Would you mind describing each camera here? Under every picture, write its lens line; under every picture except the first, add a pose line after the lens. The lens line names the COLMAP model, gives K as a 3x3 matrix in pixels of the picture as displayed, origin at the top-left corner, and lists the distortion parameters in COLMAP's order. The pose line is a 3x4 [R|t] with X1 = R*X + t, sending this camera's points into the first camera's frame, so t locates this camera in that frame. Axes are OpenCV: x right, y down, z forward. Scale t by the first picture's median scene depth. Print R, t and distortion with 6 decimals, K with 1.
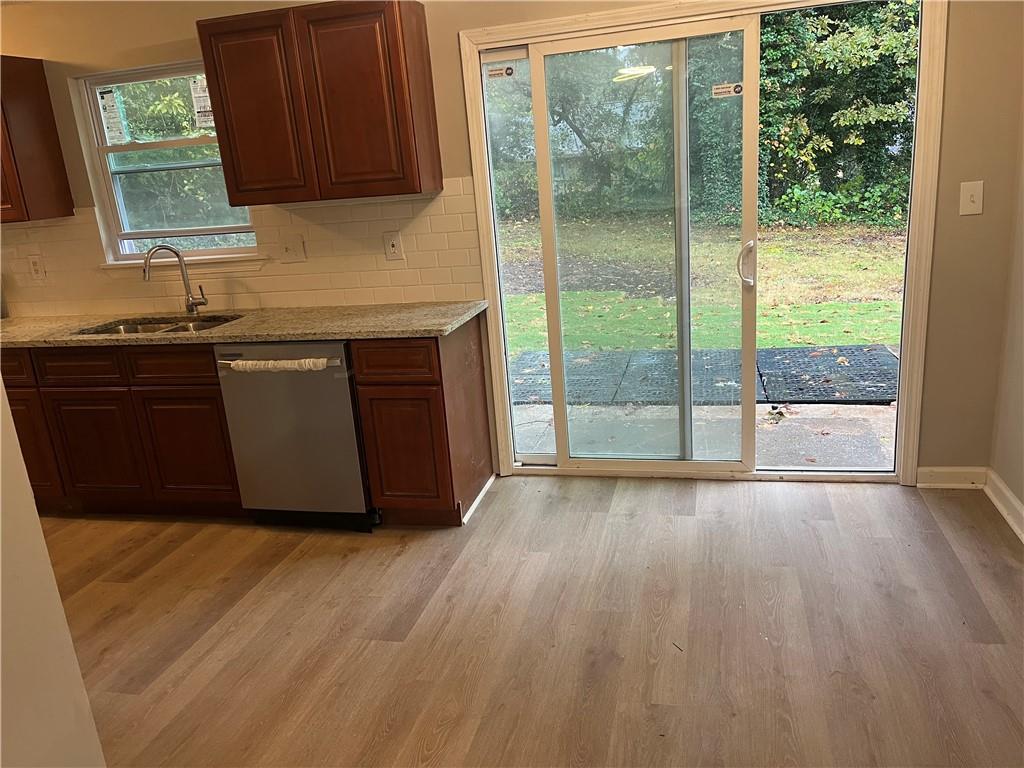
lens RADIAL K [[780.2, 0, 512.0], [0, 780.2, 384.0], [0, 0, 1]] dist [0.087599, -0.099652]
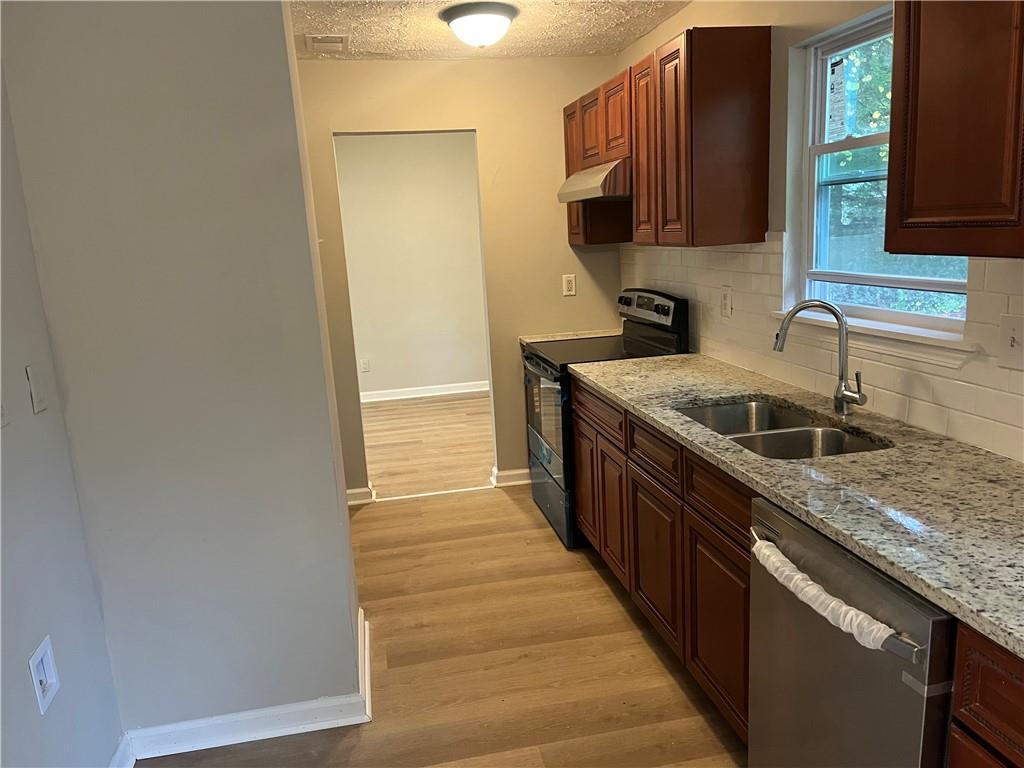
lens RADIAL K [[780.2, 0, 512.0], [0, 780.2, 384.0], [0, 0, 1]] dist [0.087599, -0.099652]
pose [[0.440008, 0.235515, -0.866560, 0.011819], [-0.225812, 0.963006, 0.147068, -0.144482], [0.869138, 0.130969, 0.476913, 0.483169]]
